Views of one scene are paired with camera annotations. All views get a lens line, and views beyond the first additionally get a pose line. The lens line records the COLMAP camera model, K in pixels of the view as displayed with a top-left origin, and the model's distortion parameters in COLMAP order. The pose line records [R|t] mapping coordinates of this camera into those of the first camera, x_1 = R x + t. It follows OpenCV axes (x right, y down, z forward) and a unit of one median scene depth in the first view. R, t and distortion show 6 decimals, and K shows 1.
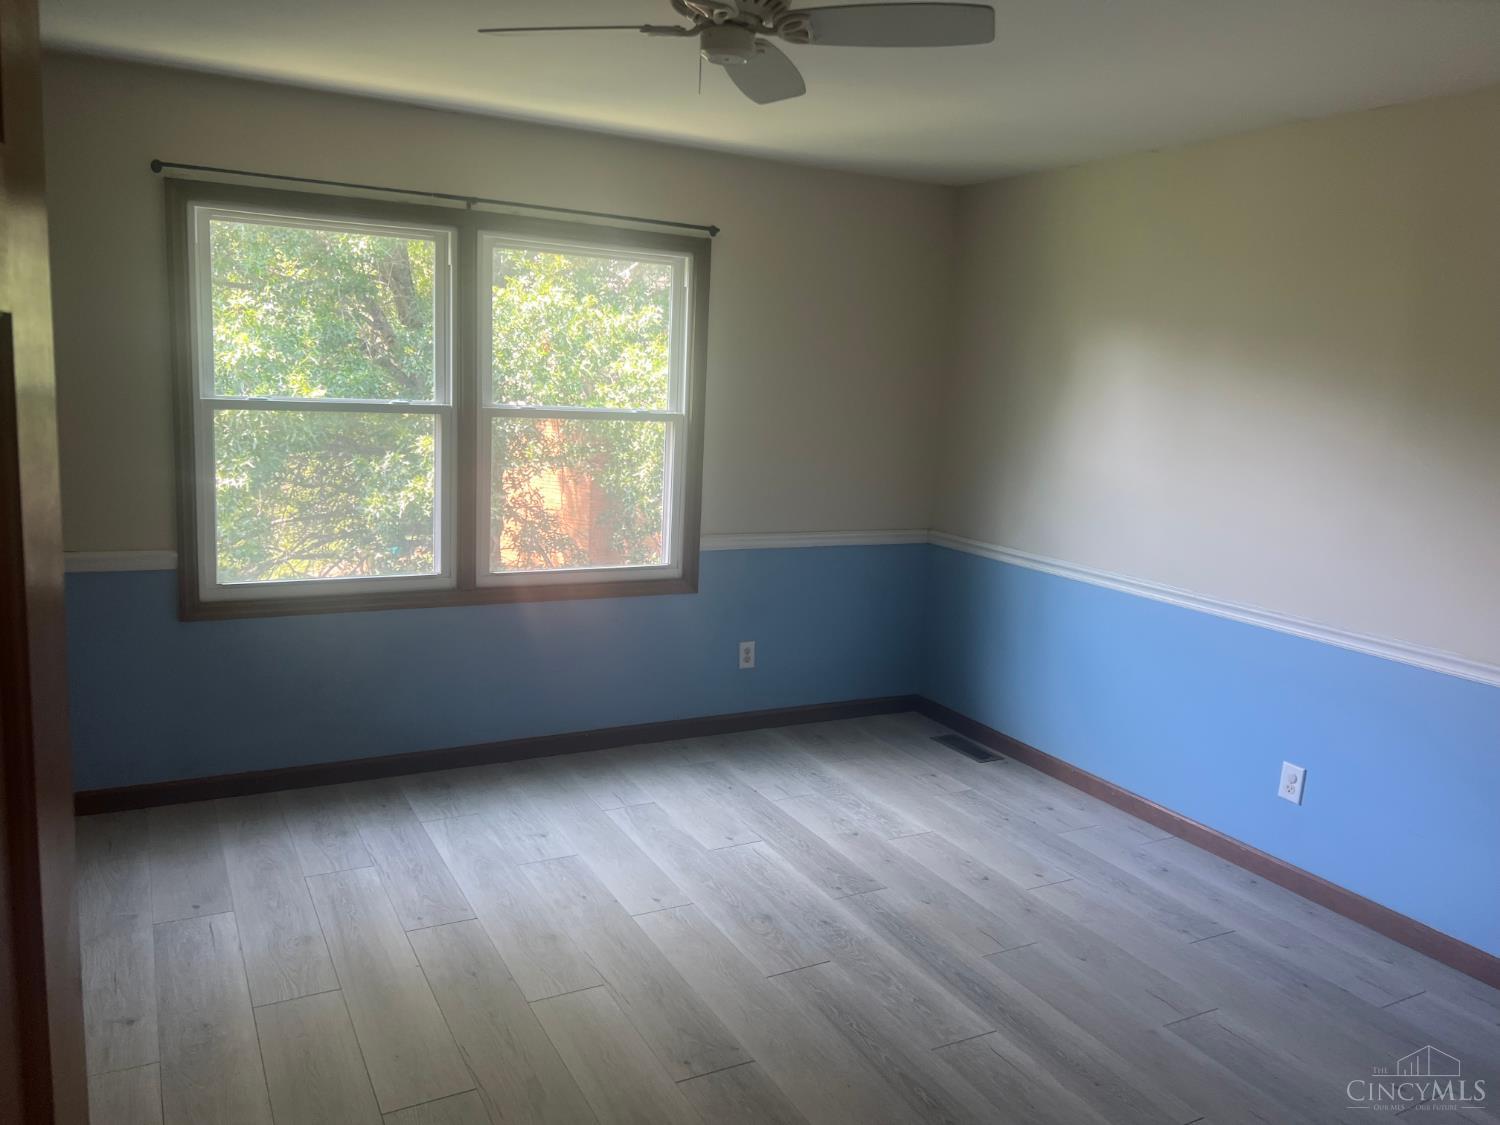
lens RADIAL K [[1134.0, 0, 750.3], [0, 1134.0, 559.1], [0, 0, 1]] dist [0.060881, -0.066209]
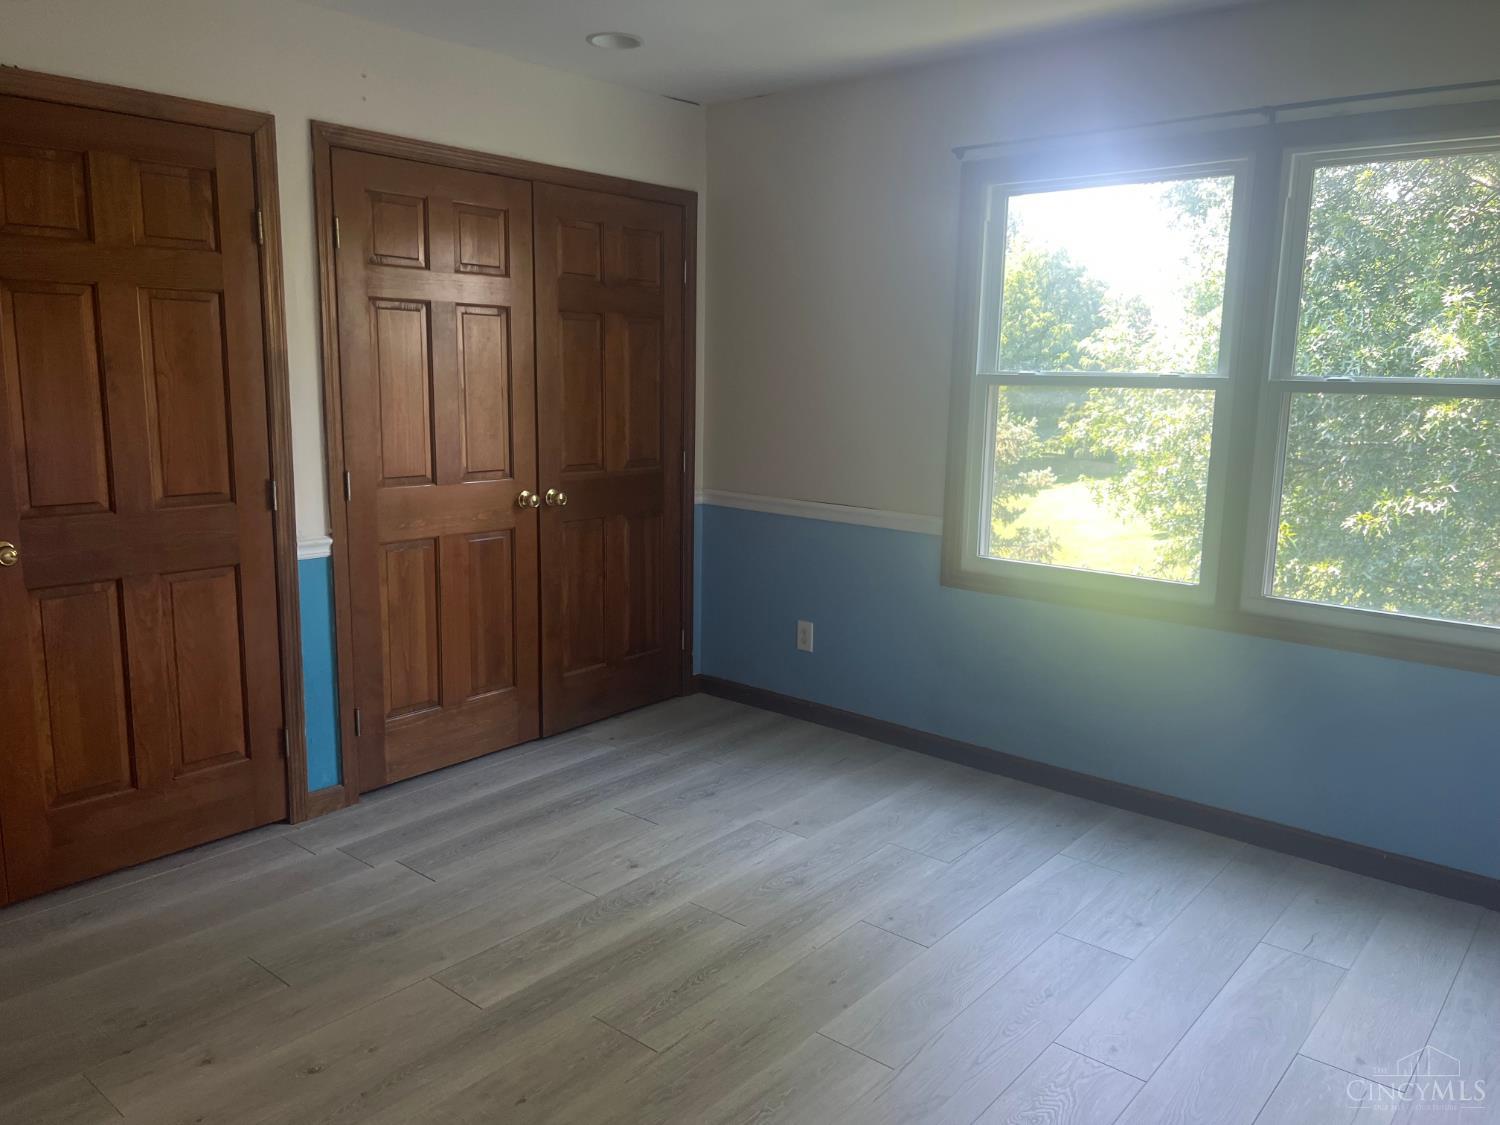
lens RADIAL K [[1134.0, 0, 750.6], [0, 1134.0, 564.8], [0, 0, 1]] dist [0.060881, -0.066209]
pose [[0.362737, 0.124099, -0.923592, 0.406734], [-0.155252, 0.985290, 0.071415, -0.011445], [0.918868, 0.117484, 0.376668, 0.438149]]
